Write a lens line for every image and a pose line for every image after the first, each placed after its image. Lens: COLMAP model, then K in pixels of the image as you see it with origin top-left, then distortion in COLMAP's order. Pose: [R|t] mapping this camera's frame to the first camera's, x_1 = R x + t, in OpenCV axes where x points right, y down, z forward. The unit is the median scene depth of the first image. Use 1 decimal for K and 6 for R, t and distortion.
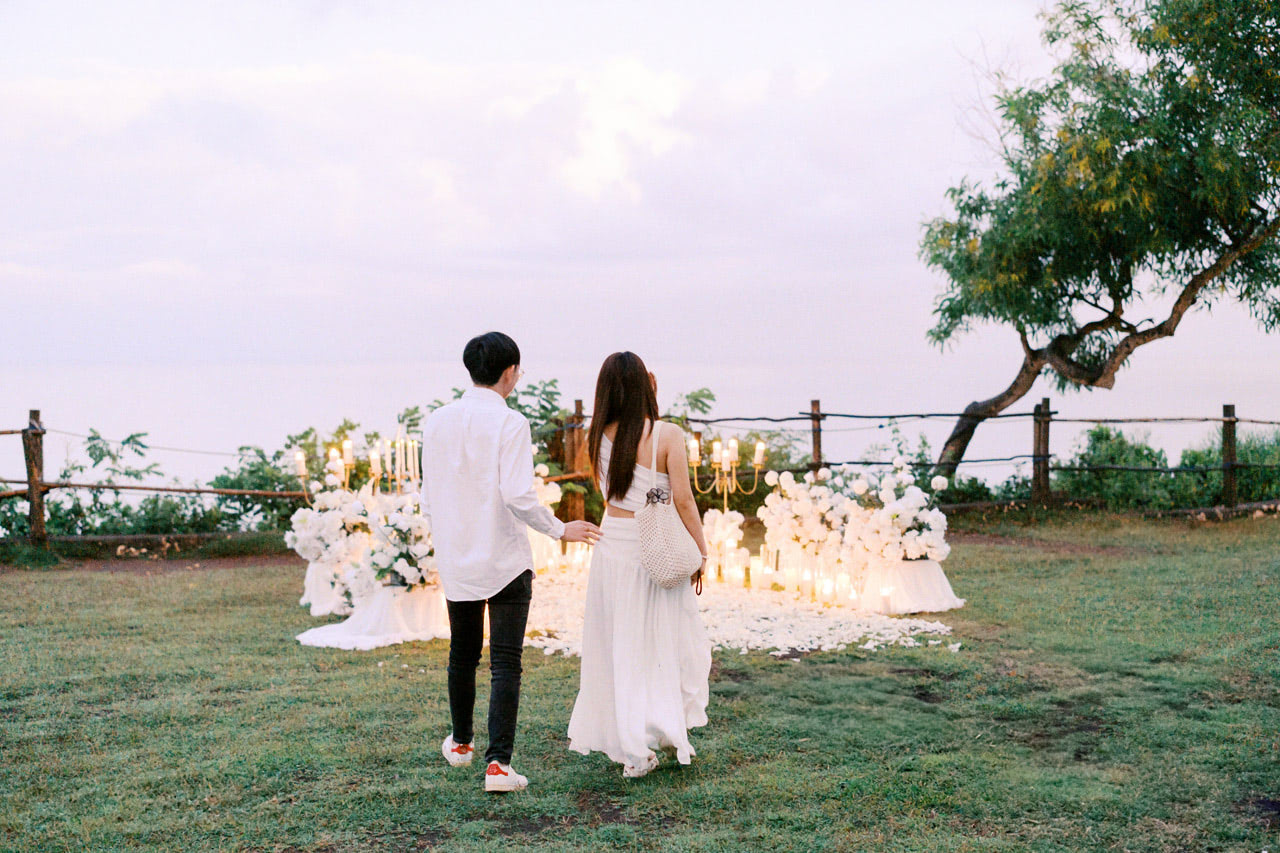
lens RADIAL K [[1688.3, 0, 637.3], [0, 1688.3, 456.5], [0, 0, 1]] dist [-0.006899, -0.038556]
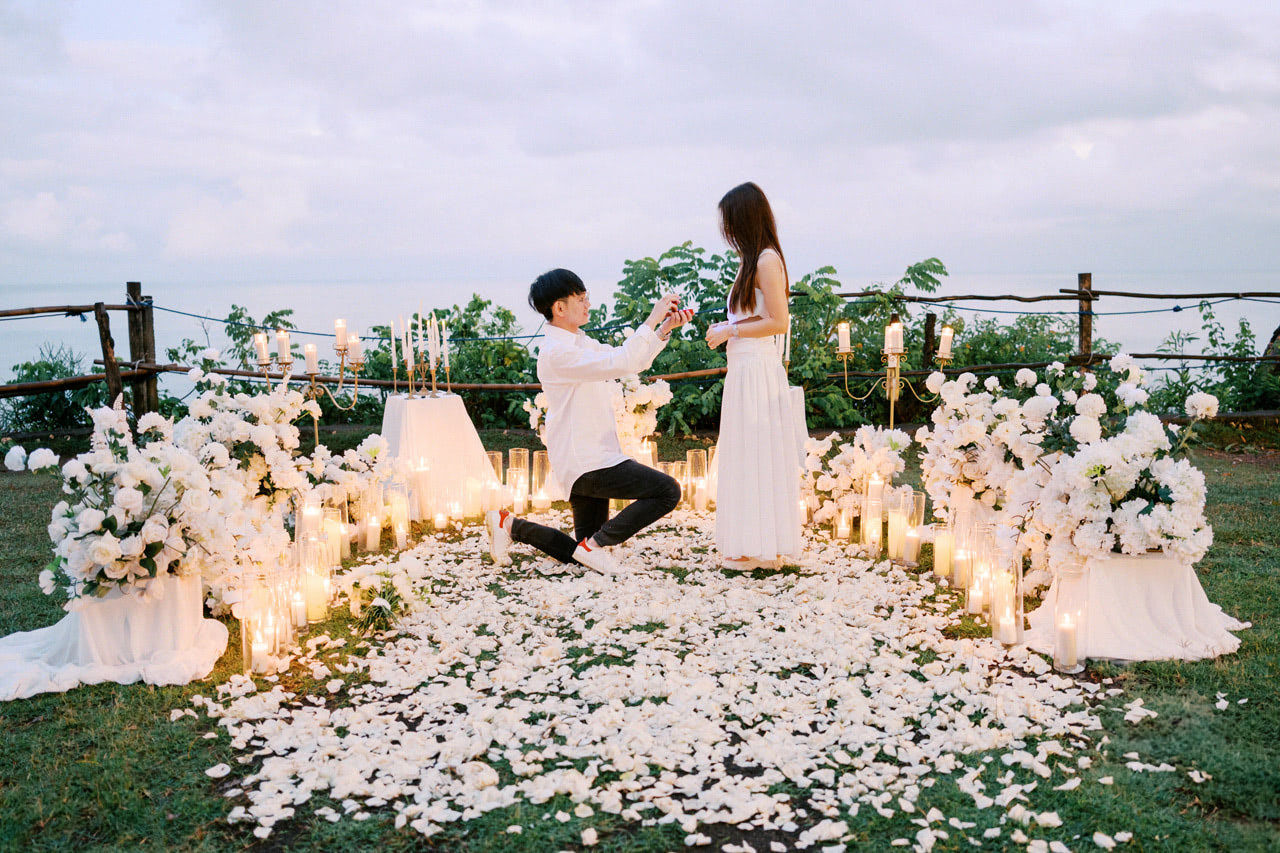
lens RADIAL K [[1311.6, 0, 640.0], [0, 1311.6, 426.5], [0, 0, 1]] dist [0.011697, -0.001815]
pose [[0.959188, 0.030645, -0.281105, 0.086143], [-0.012113, 0.997651, 0.067428, -0.001875], [0.282511, -0.061271, 0.957305, 0.382565]]
